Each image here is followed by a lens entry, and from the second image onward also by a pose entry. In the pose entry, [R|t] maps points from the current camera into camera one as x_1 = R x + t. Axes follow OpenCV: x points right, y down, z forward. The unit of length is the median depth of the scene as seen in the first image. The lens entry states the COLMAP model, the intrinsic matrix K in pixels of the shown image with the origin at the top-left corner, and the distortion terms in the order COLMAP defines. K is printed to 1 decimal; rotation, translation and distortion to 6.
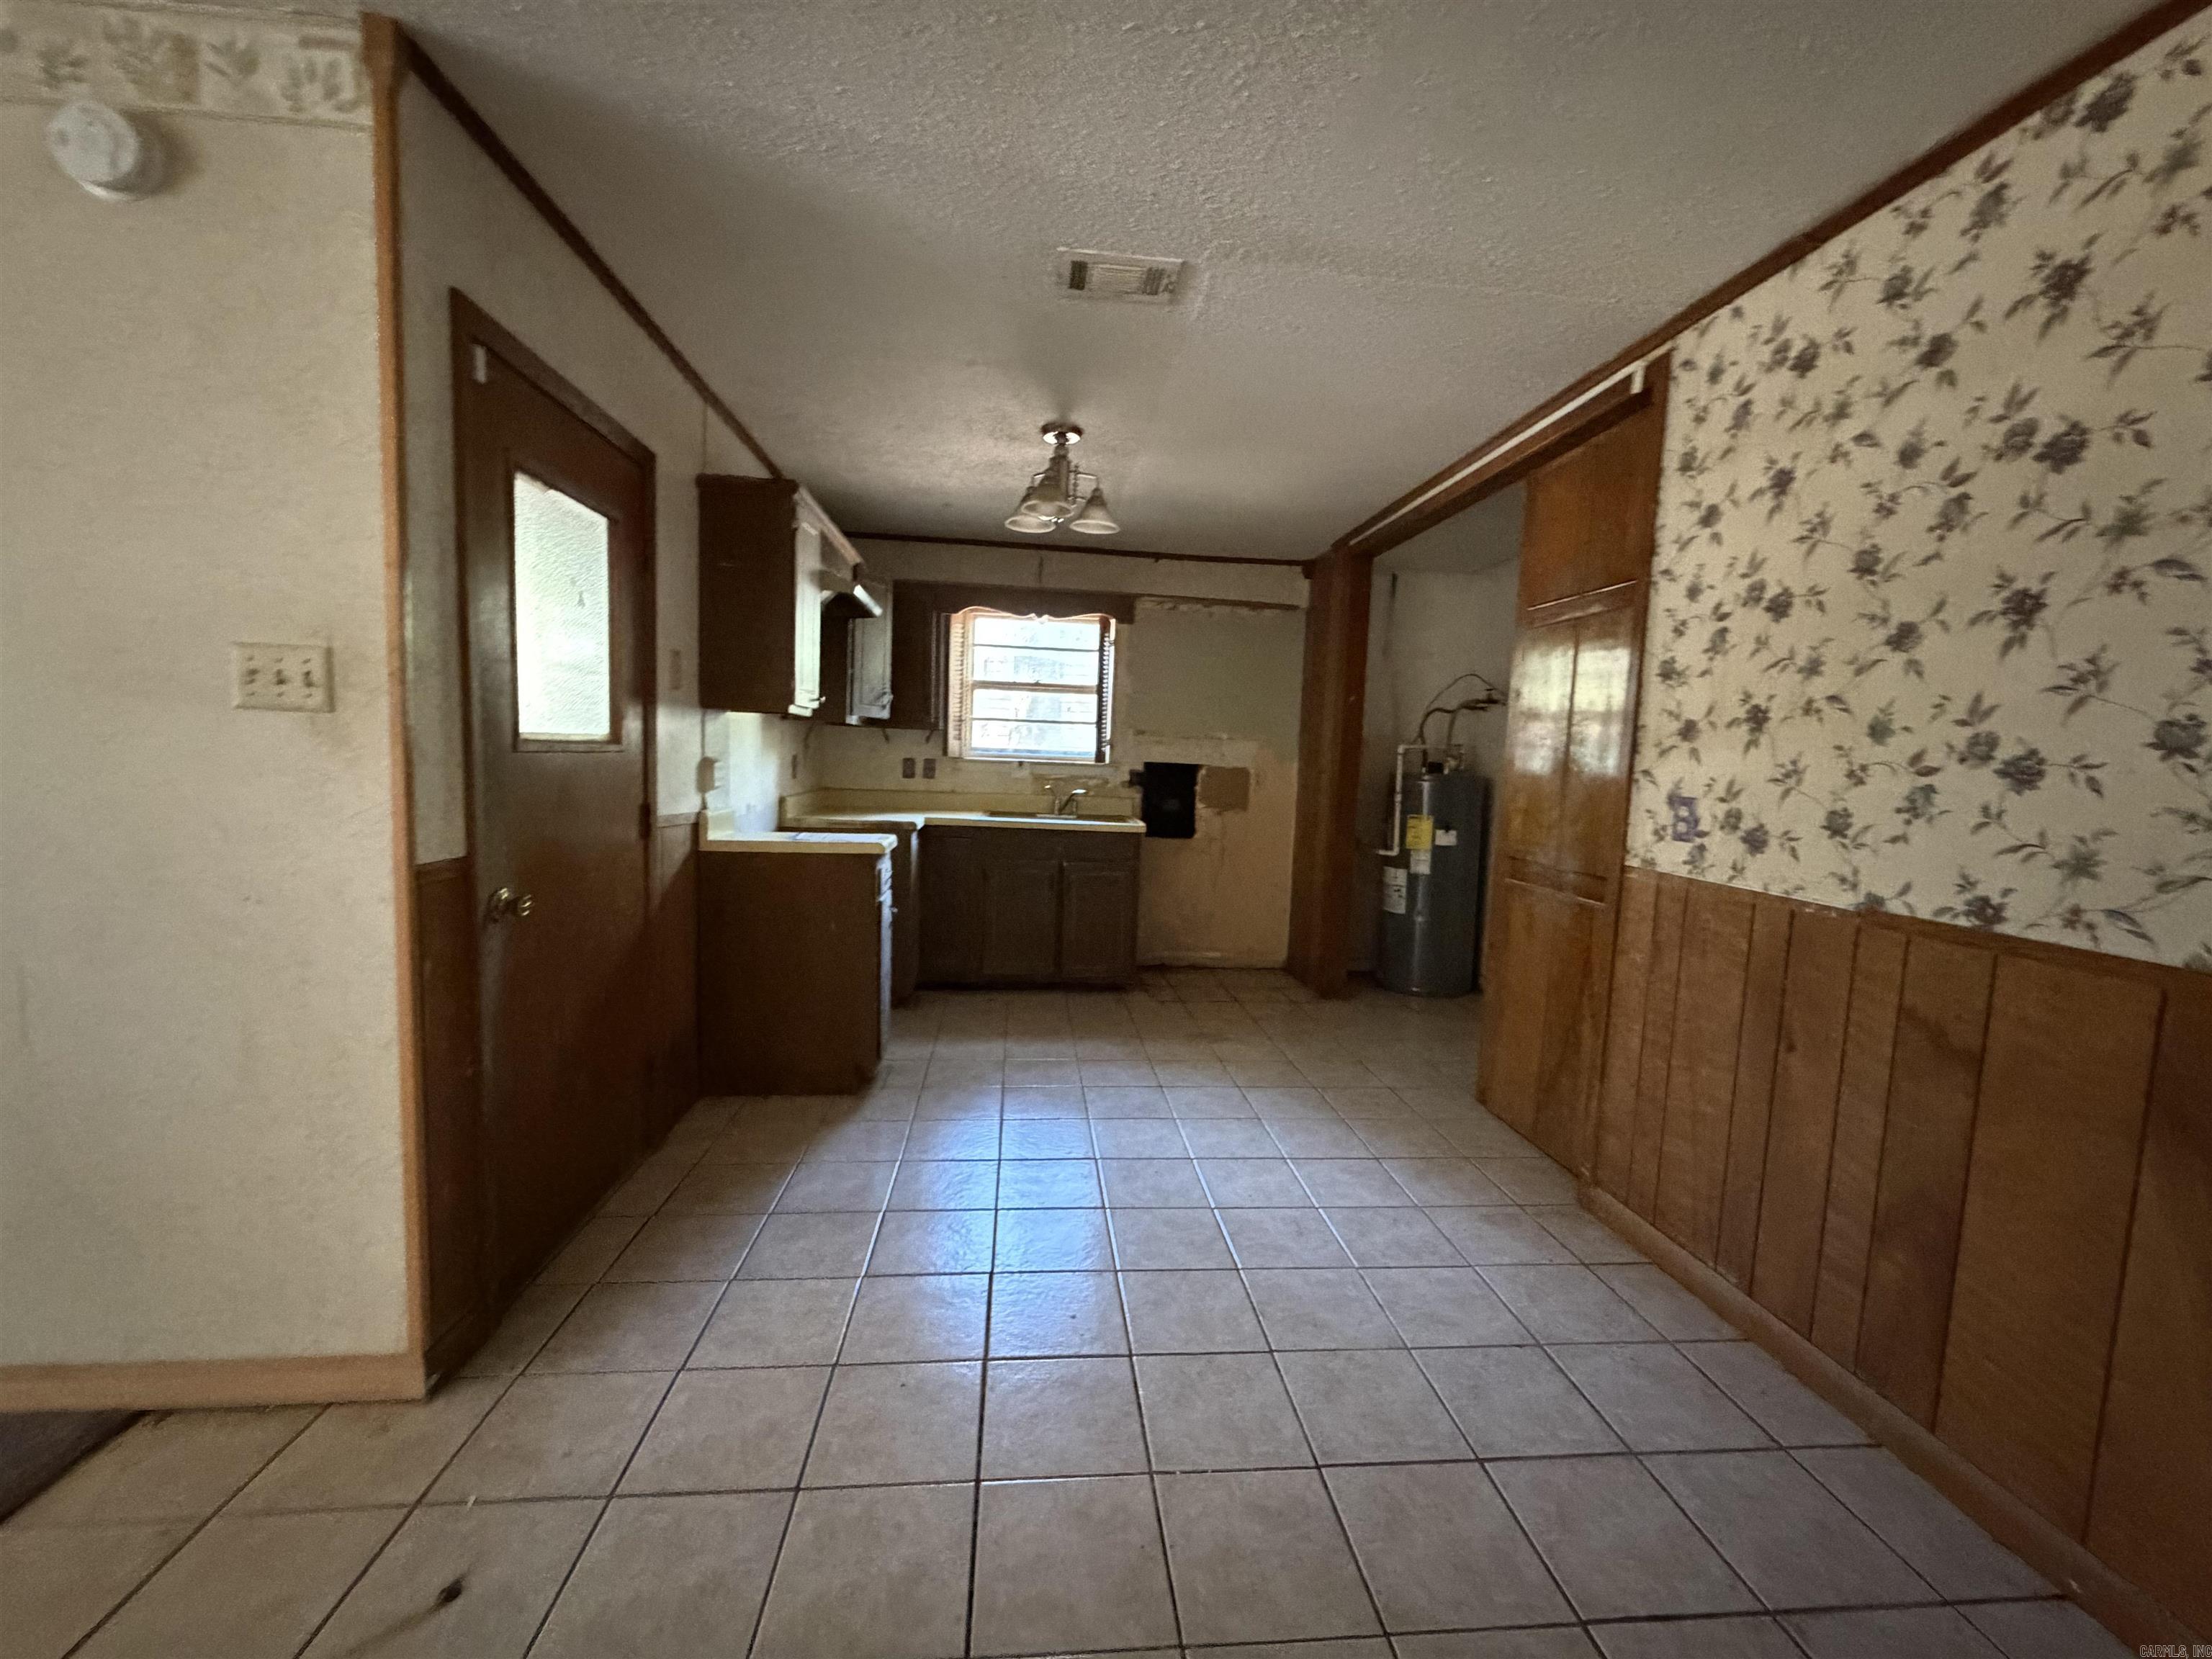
lens RADIAL K [[885.1, 0, 1100.9], [0, 885.1, 833.5], [0, 0, 1]] dist [-0.004461, 0.001364]
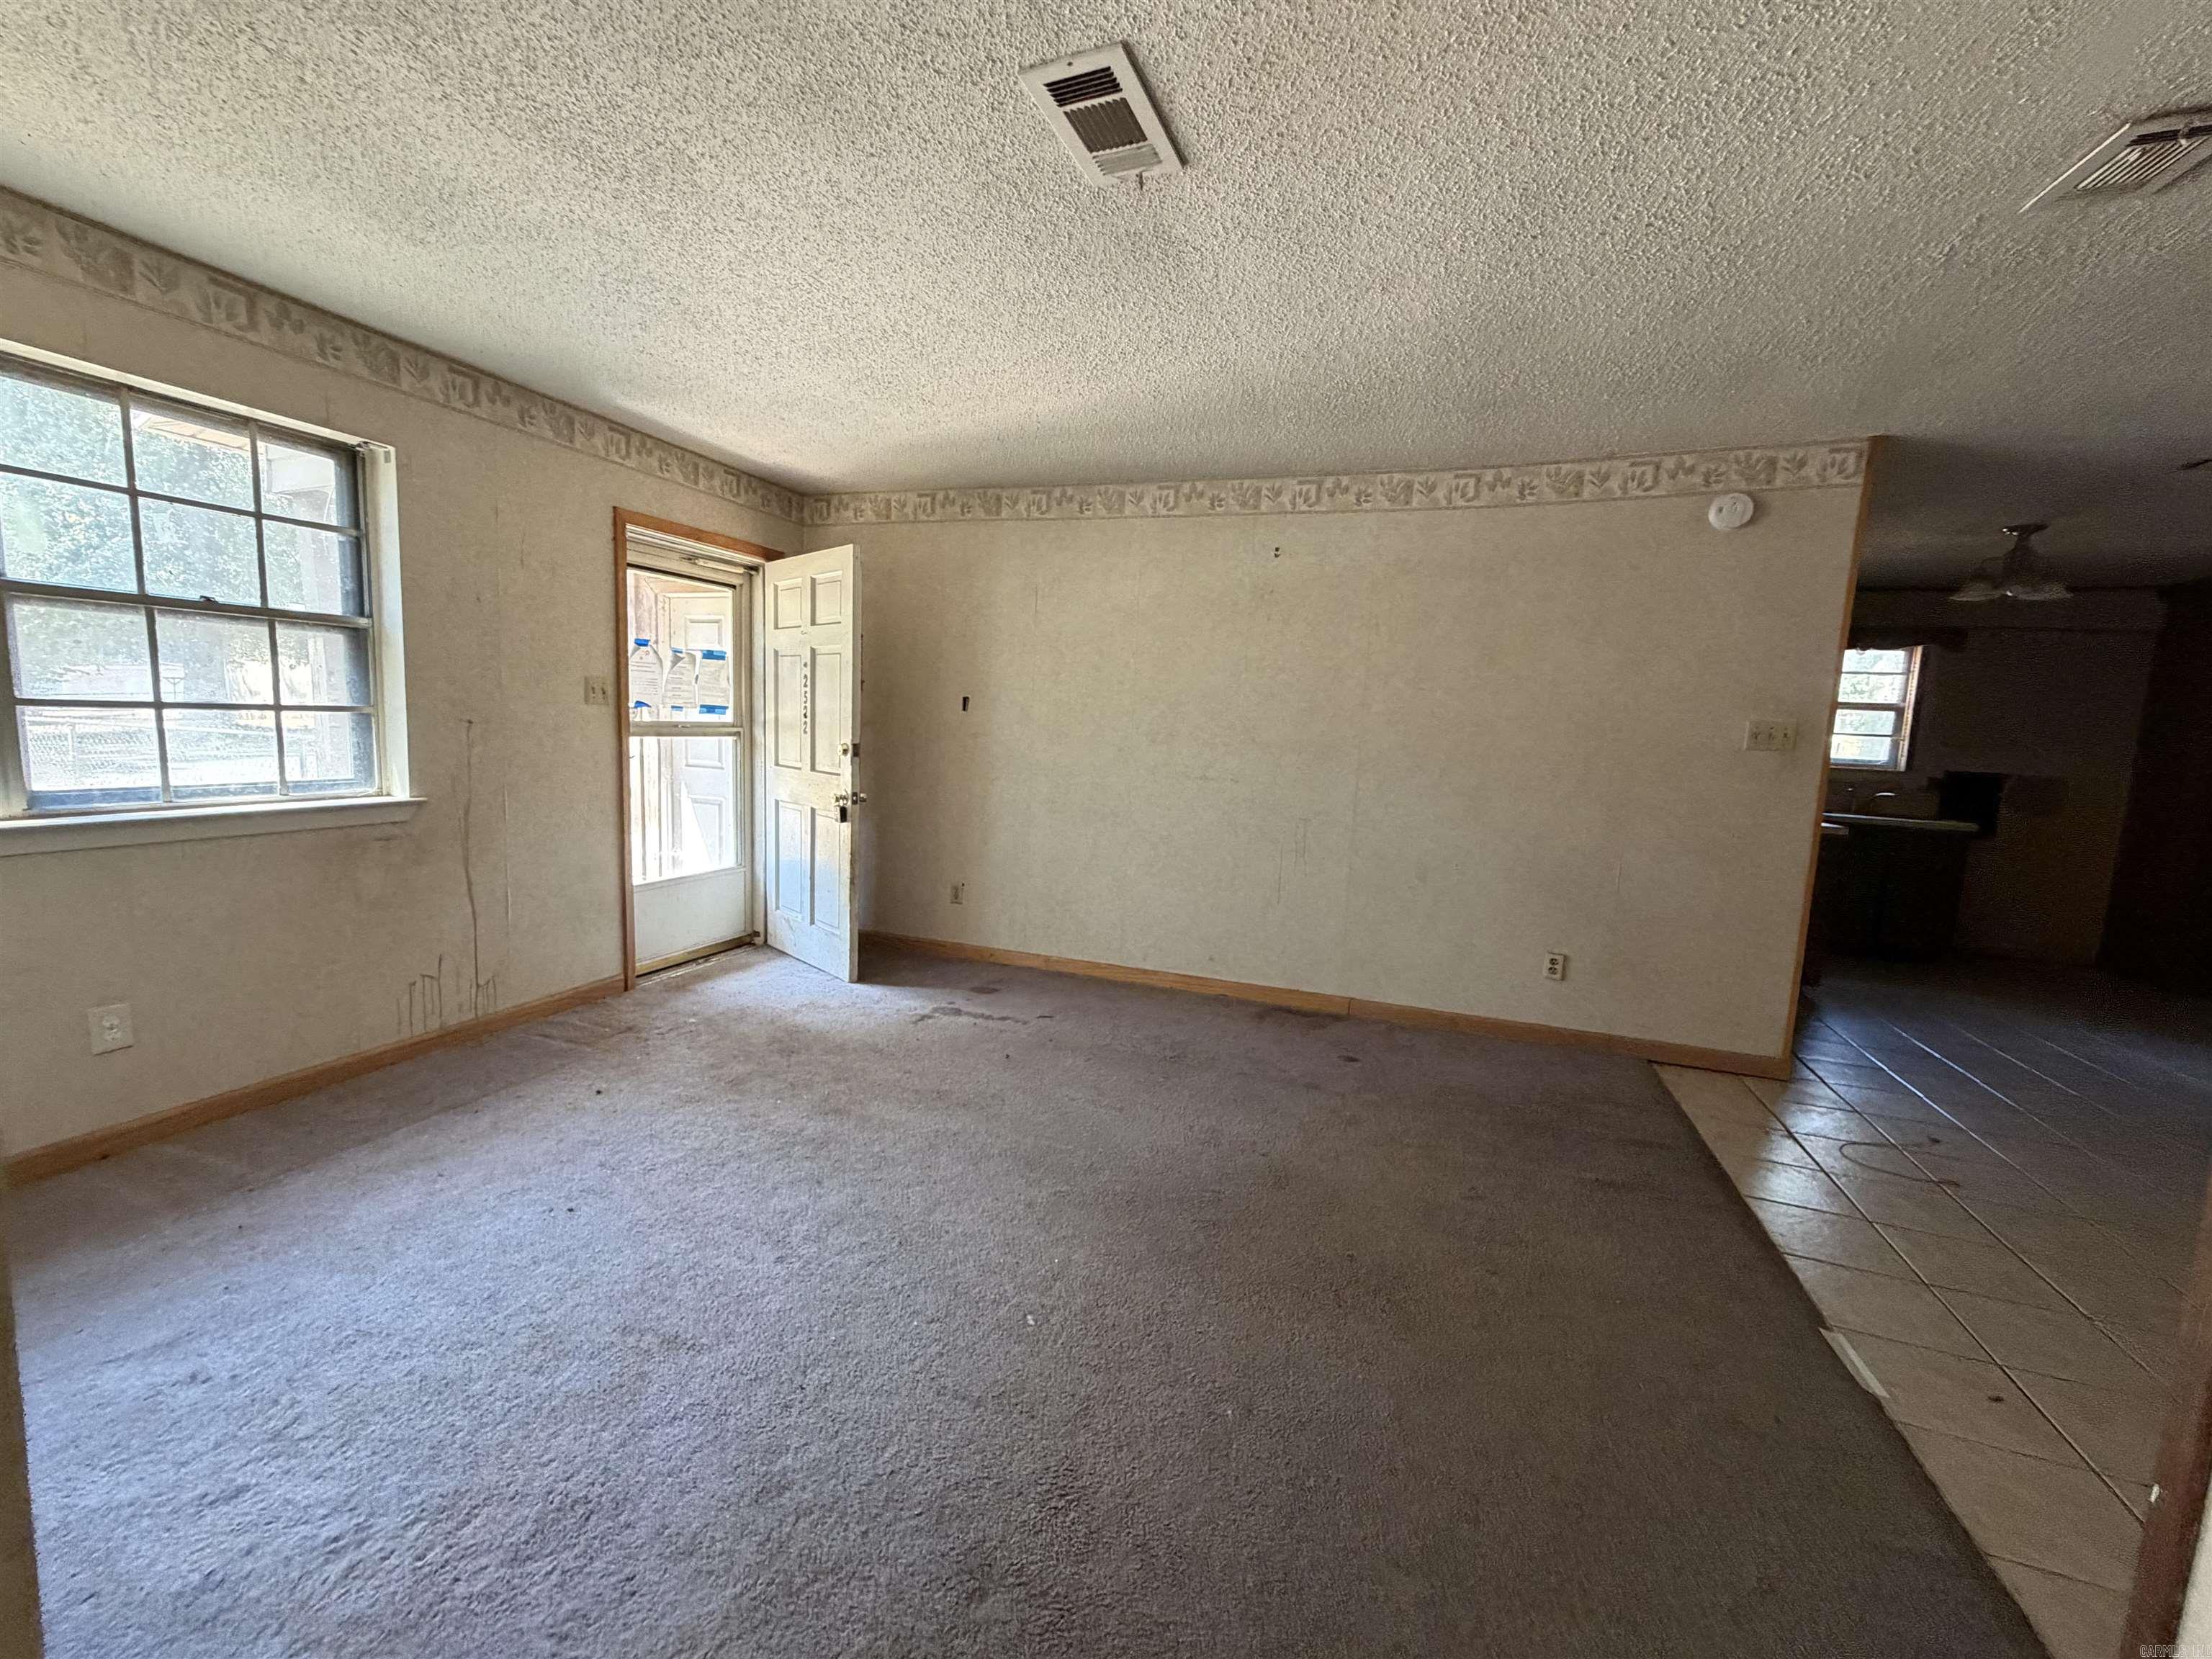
lens RADIAL K [[885.1, 0, 1097.1], [0, 885.1, 830.5], [0, 0, 1]] dist [-0.004461, 0.001364]
pose [[0.897081, 0.056968, -0.438179, -1.139752], [-0.052297, 0.998373, 0.022730, 0.074726], [0.438761, 0.002525, 0.898600, -1.337153]]
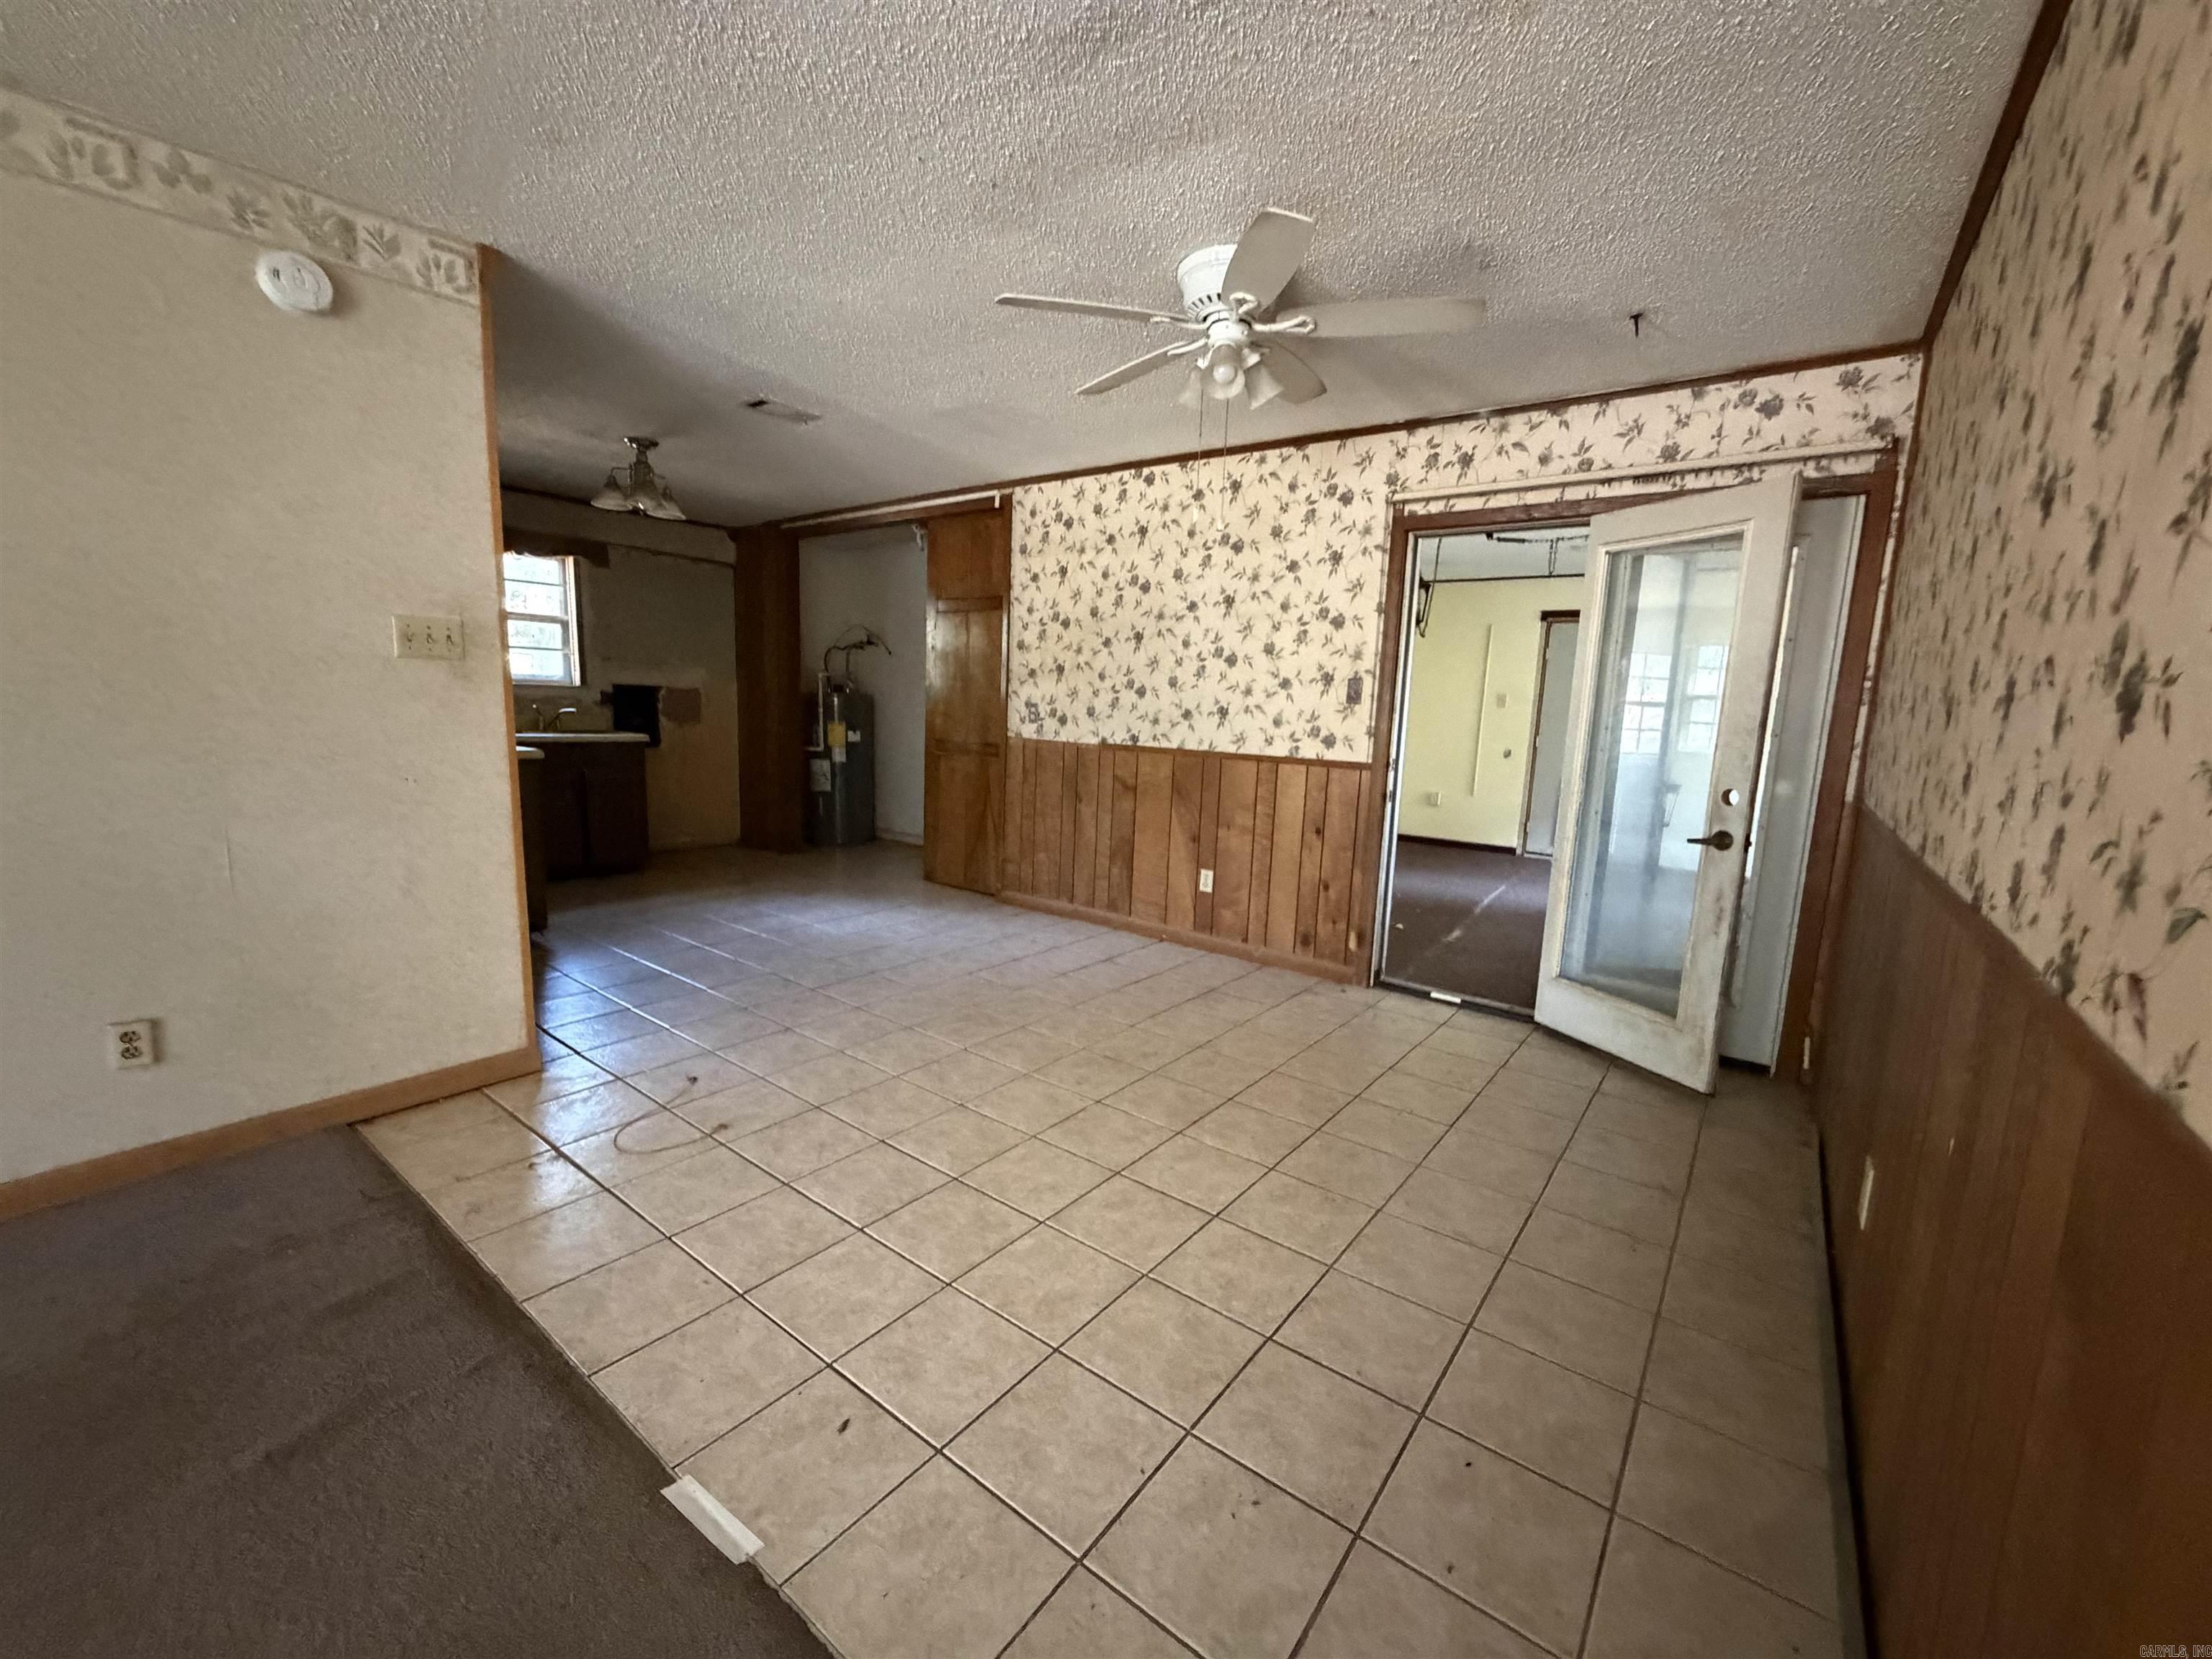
lens RADIAL K [[885.1, 0, 1101.3], [0, 885.1, 832.6], [0, 0, 1]] dist [-0.004461, 0.001364]
pose [[0.682873, -0.119776, 0.720651, -1.012664], [0.053532, 0.992020, 0.114153, 0.043498], [-0.728573, -0.039374, 0.683836, -0.781953]]
